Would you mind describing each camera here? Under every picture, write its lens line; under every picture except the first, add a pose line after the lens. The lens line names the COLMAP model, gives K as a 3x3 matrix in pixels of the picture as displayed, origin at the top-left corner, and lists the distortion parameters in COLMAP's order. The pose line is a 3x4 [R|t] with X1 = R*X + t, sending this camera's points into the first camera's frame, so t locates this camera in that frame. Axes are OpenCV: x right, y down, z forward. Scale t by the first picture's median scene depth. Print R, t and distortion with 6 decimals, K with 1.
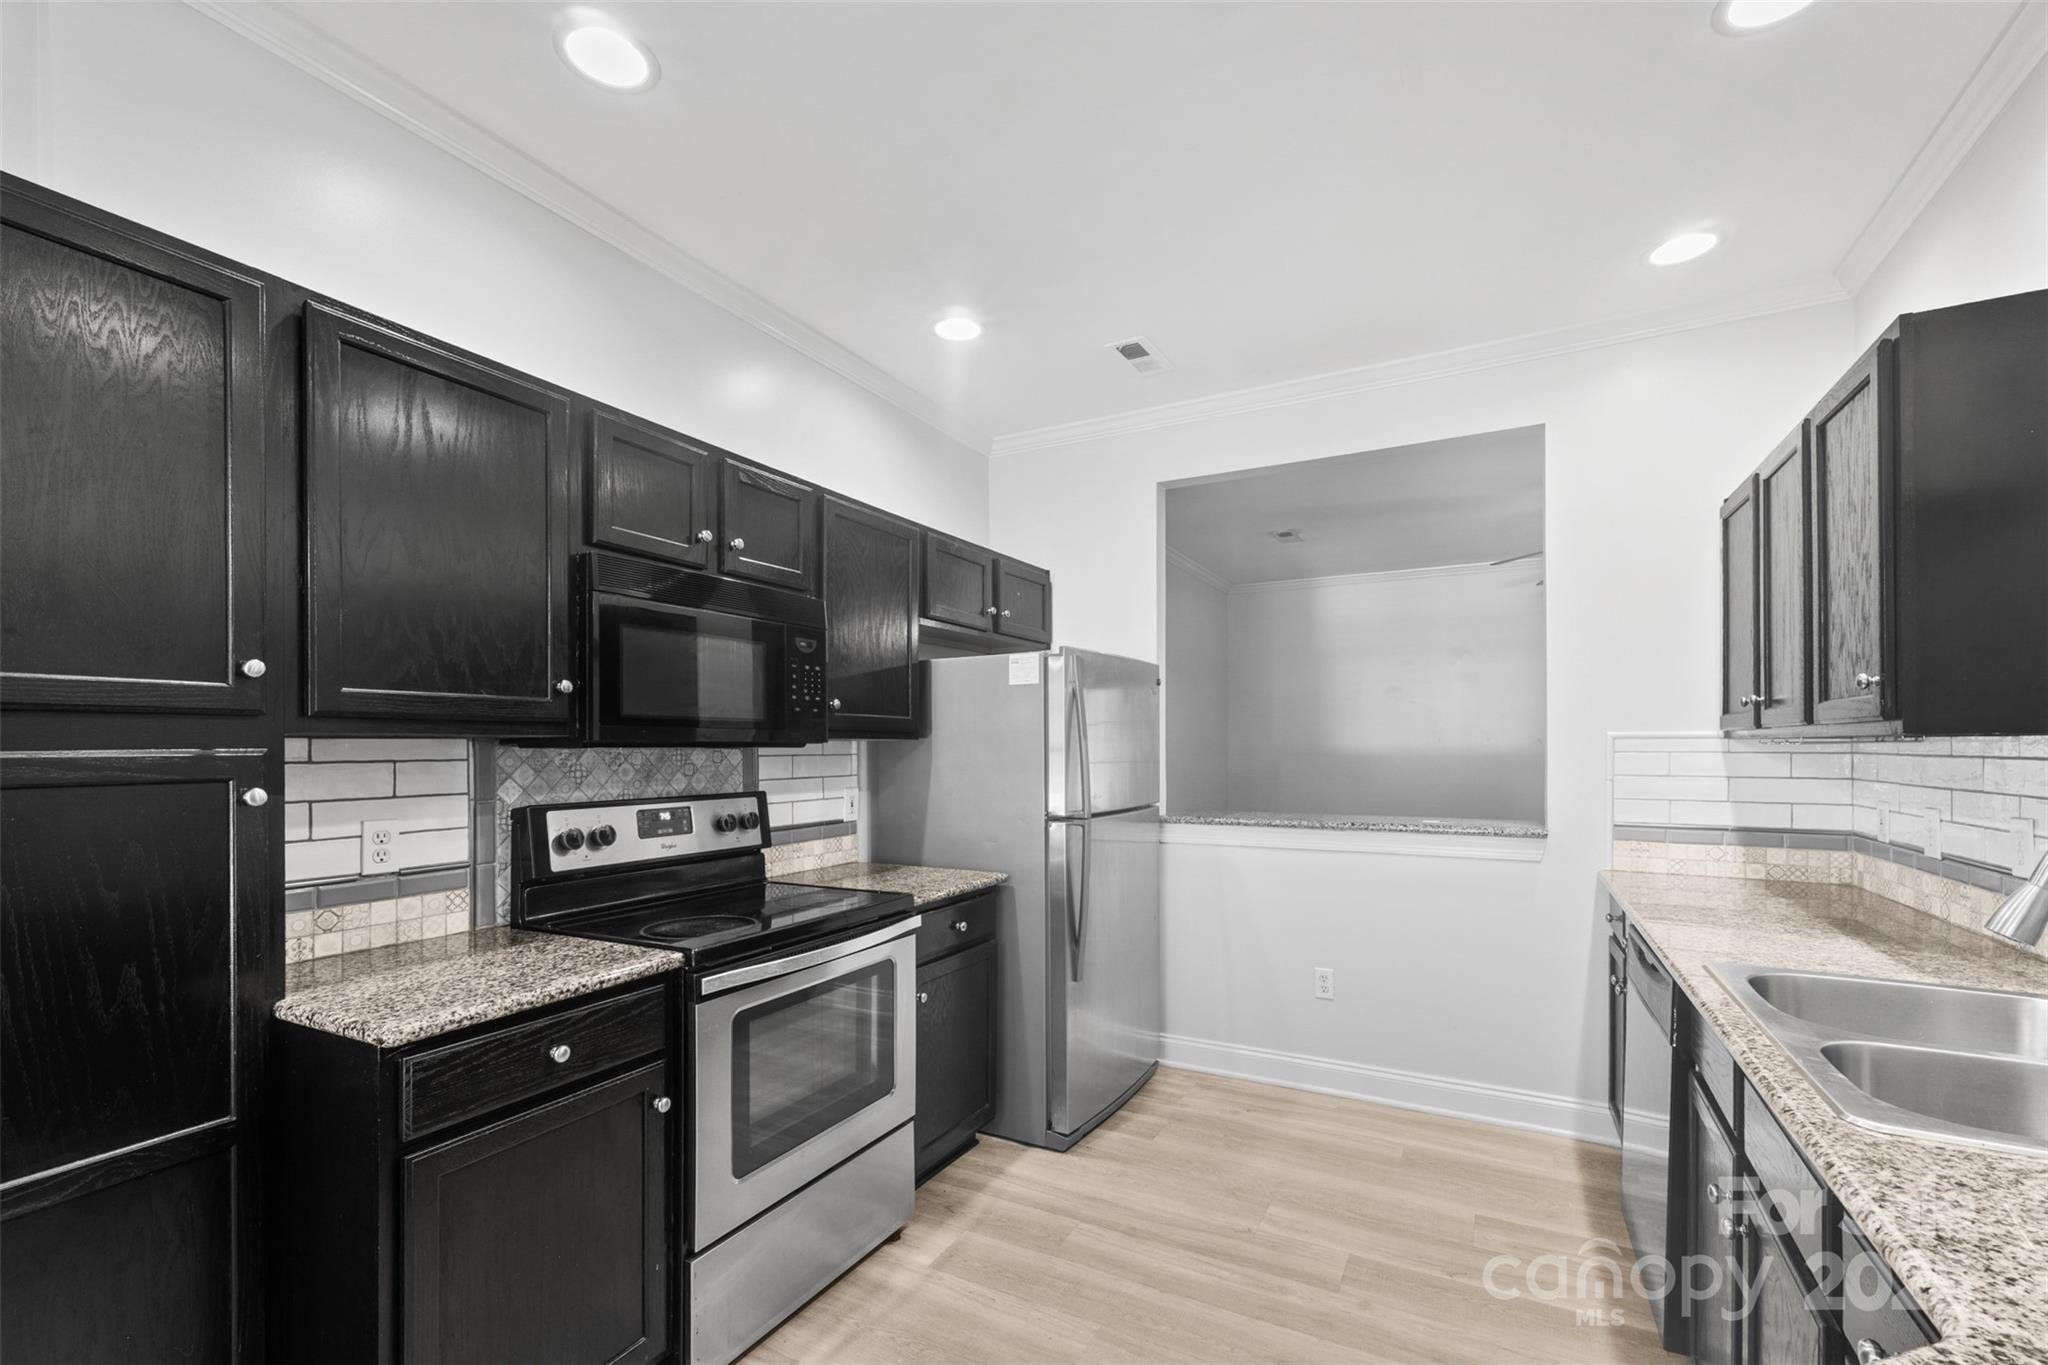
lens RADIAL K [[870.9, 0, 1032.4], [0, 870.9, 747.6], [0, 0, 1]] dist [0.008335, -0.000355]
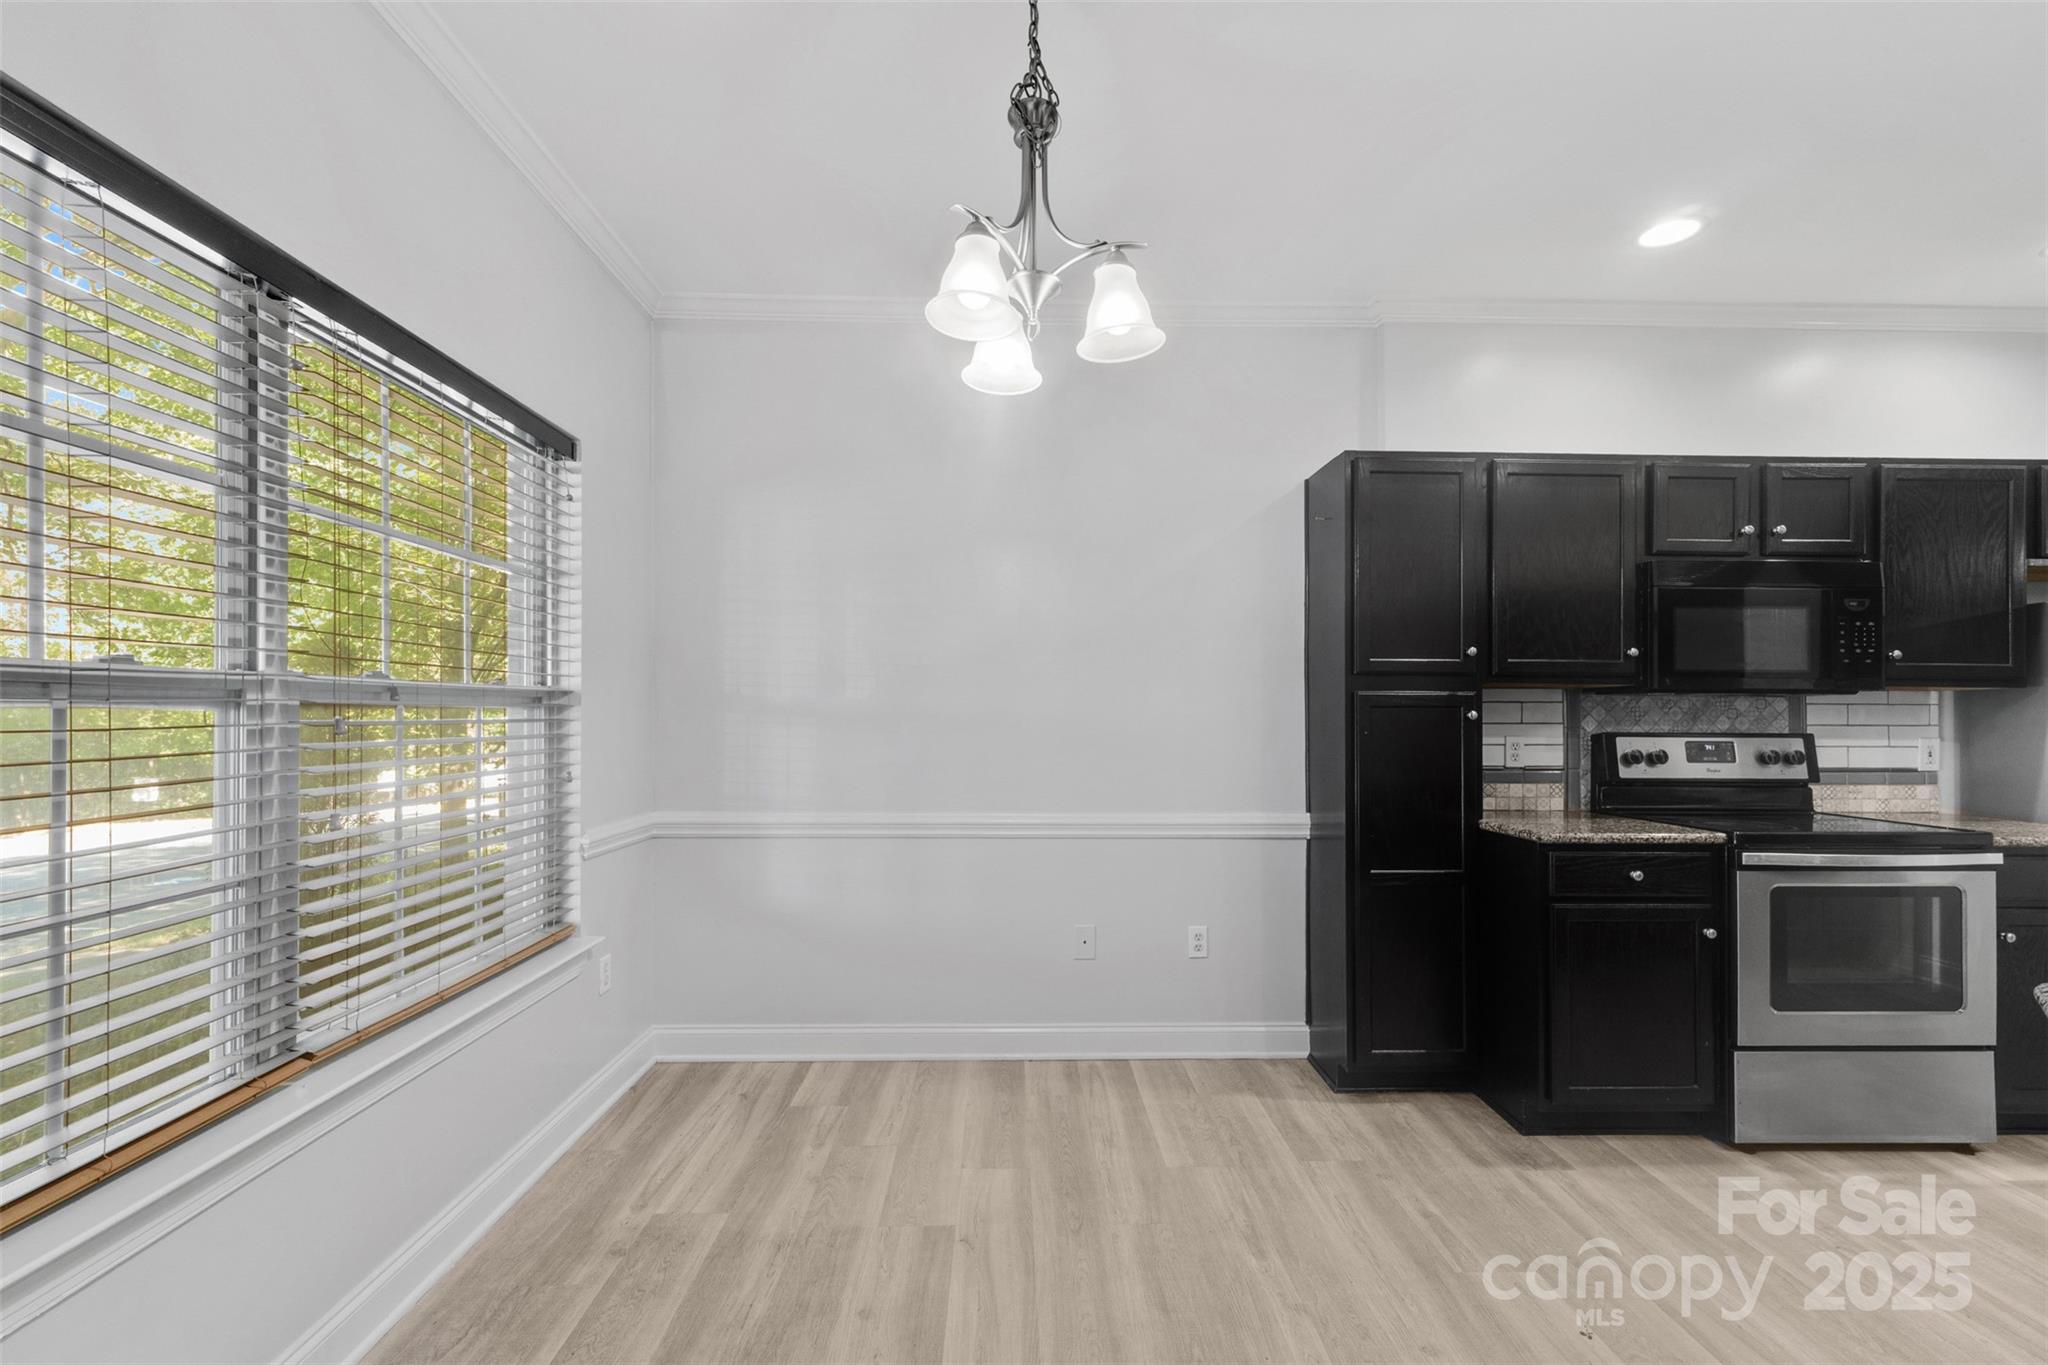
lens RADIAL K [[870.9, 0, 1023.5], [0, 870.9, 703.5], [0, 0, 1]] dist [0.008335, -0.000355]
pose [[0.489613, -0.002474, -0.871936, 0.232384], [-0.008818, 0.999931, -0.007789, 0.034691], [0.871895, 0.011502, 0.489557, -0.573041]]
